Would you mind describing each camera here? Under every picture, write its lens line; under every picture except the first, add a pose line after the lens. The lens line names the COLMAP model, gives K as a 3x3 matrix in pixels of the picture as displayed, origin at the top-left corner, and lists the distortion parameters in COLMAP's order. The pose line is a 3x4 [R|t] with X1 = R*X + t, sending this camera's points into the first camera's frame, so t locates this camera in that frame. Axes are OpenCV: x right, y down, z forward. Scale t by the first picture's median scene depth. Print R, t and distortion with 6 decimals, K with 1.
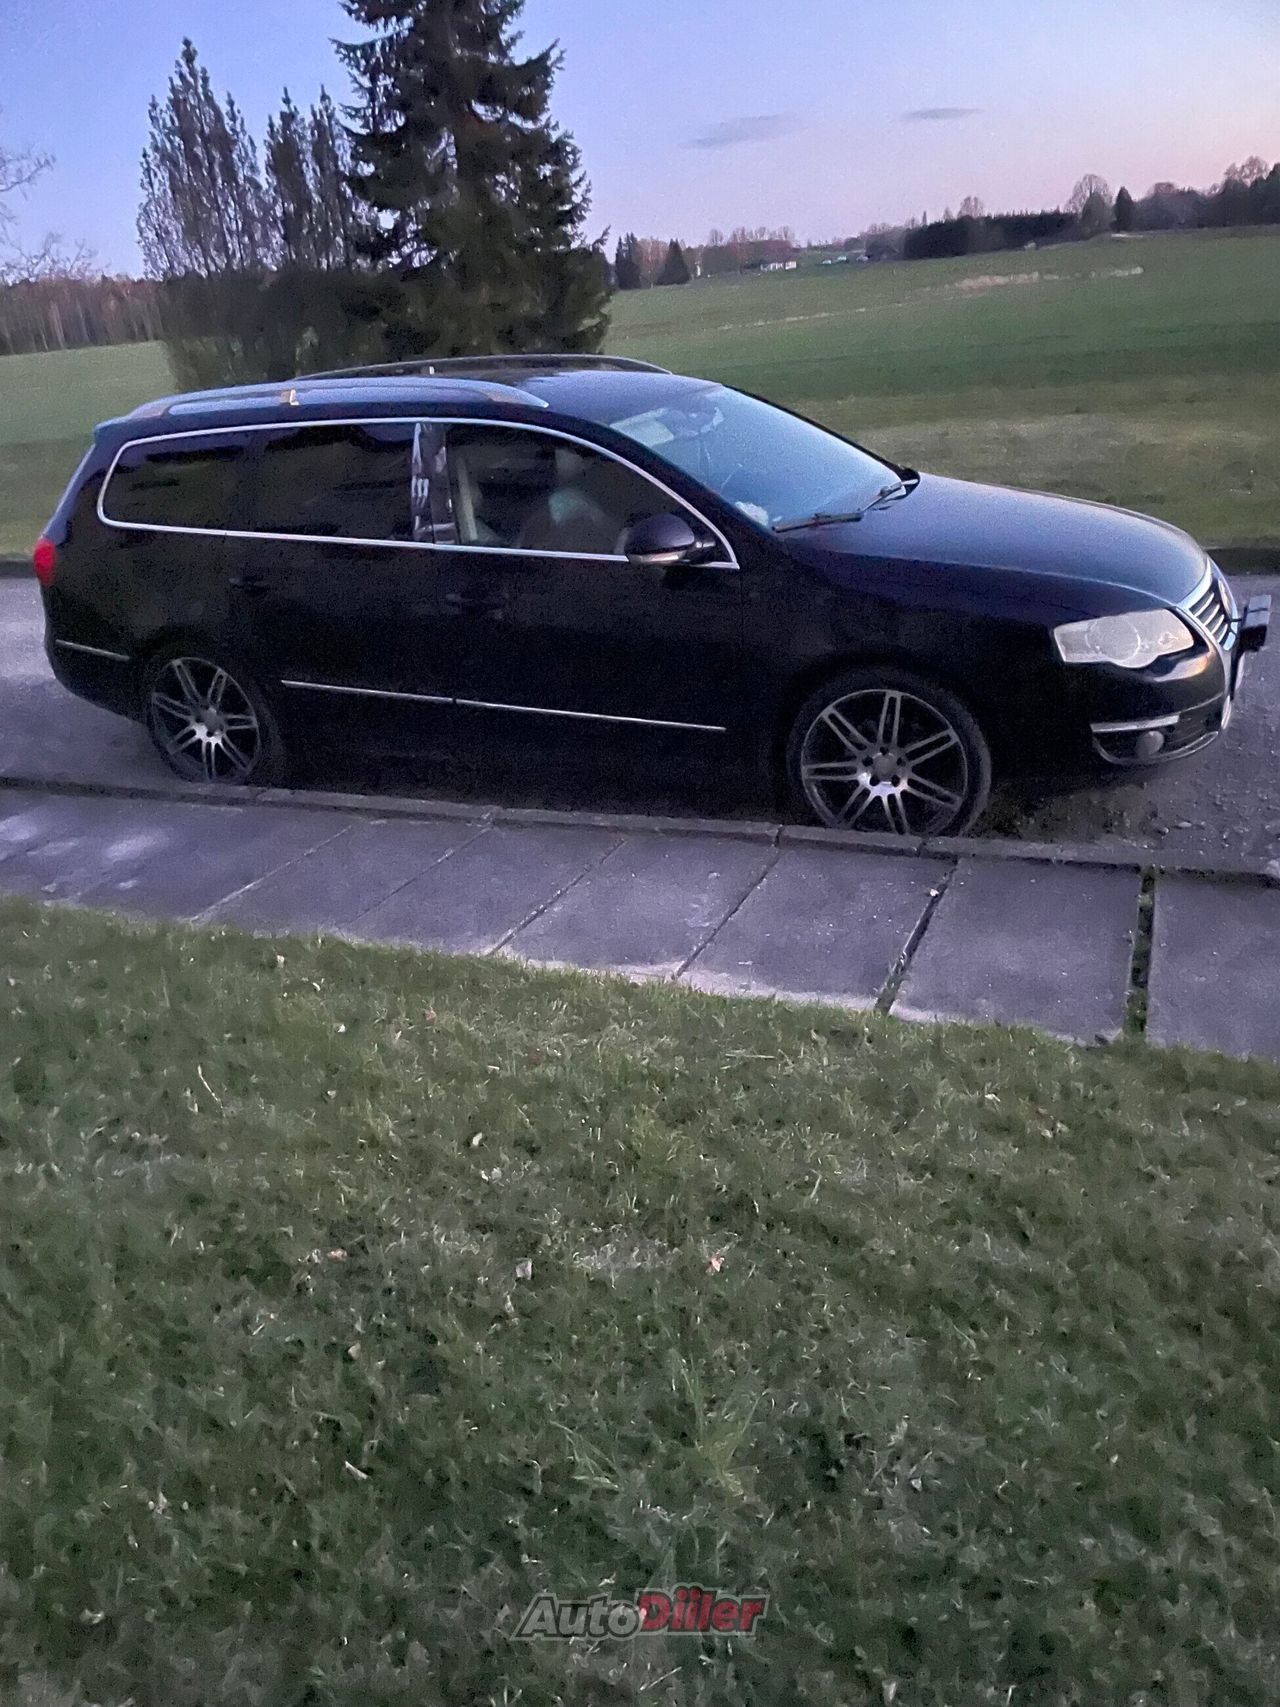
lens RADIAL K [[1291.2, 0, 638.8], [0, 1291.2, 906.6], [0, 0, 1]] dist [0.111890, -0.126048]
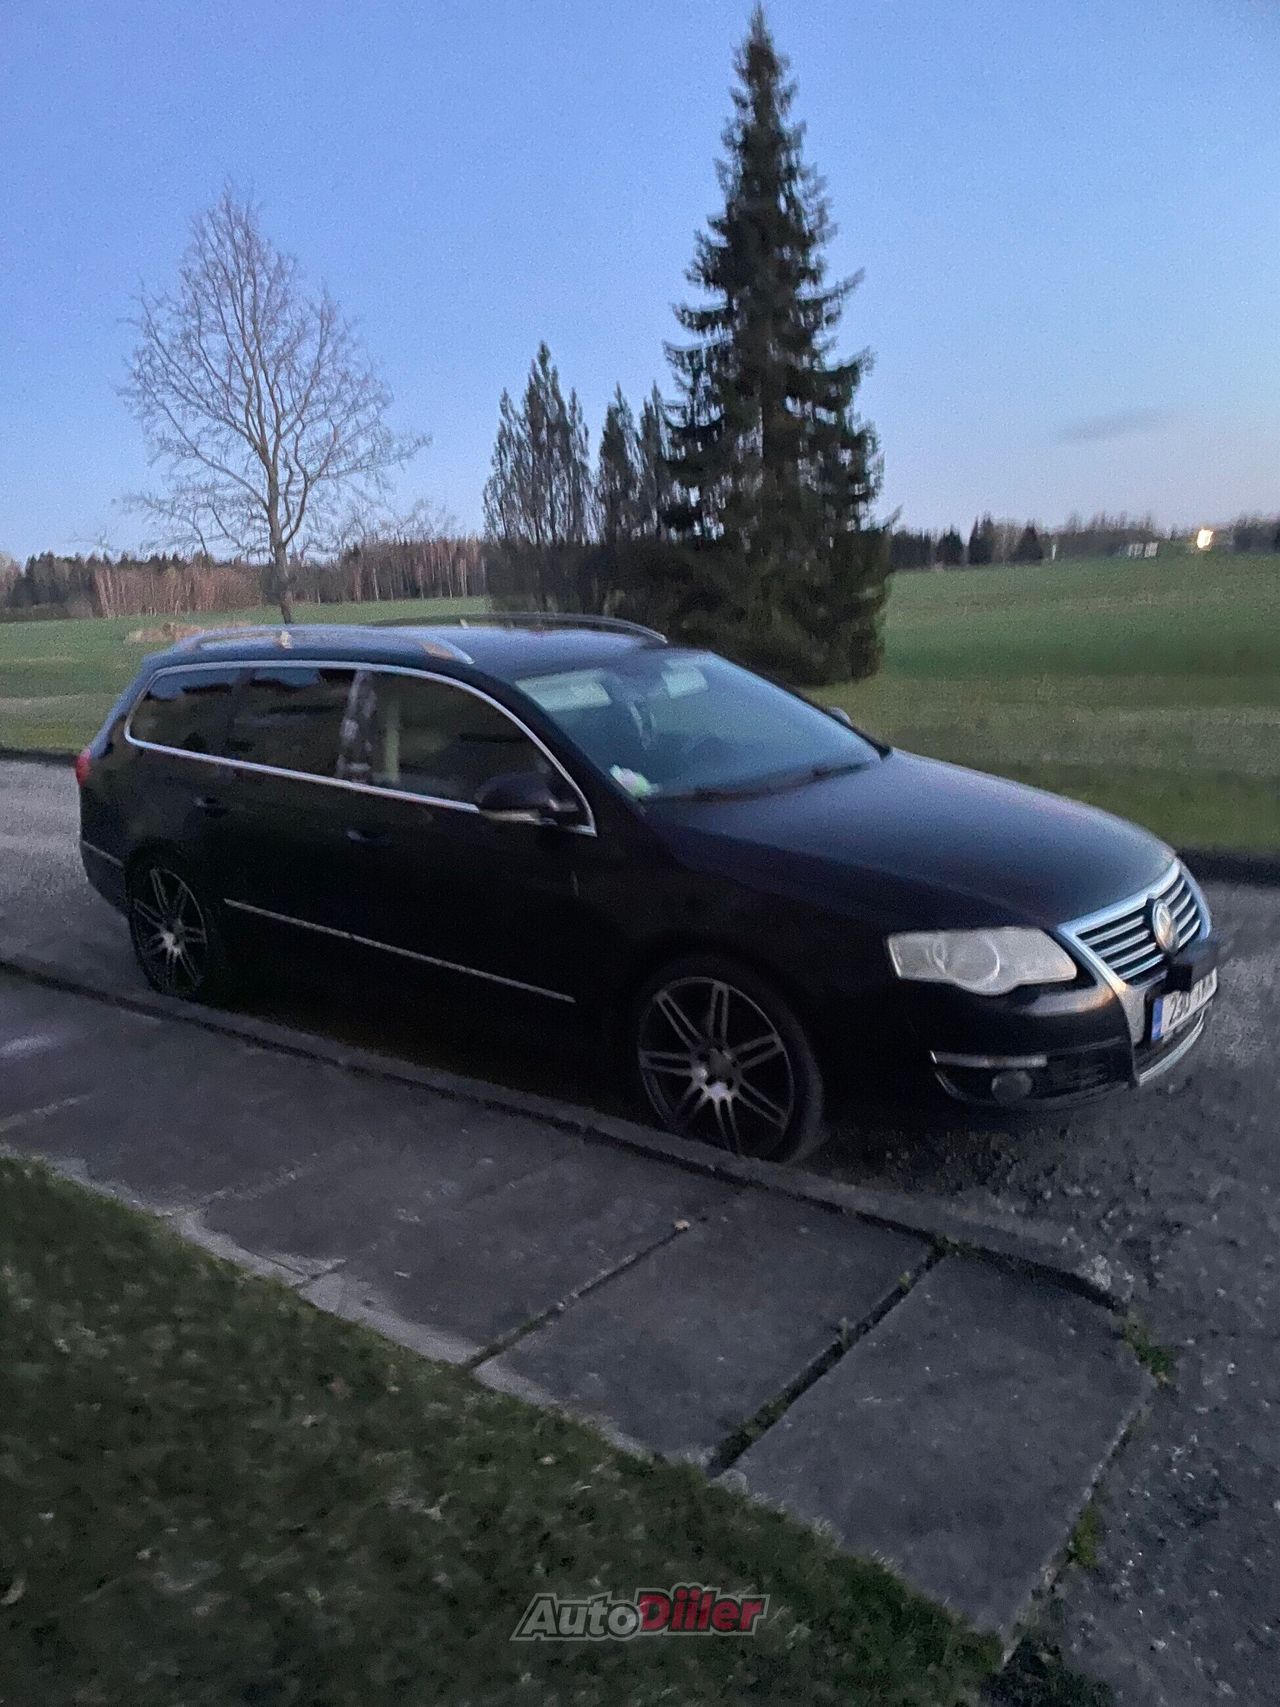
lens RADIAL K [[1291.2, 0, 638.8], [0, 1291.2, 906.6], [0, 0, 1]] dist [0.111890, -0.126048]
pose [[0.962773, 0.106958, -0.248249, 0.279350], [-0.149339, 0.975971, -0.158678, -0.053776], [0.225312, 0.189844, 0.955612, 0.103813]]
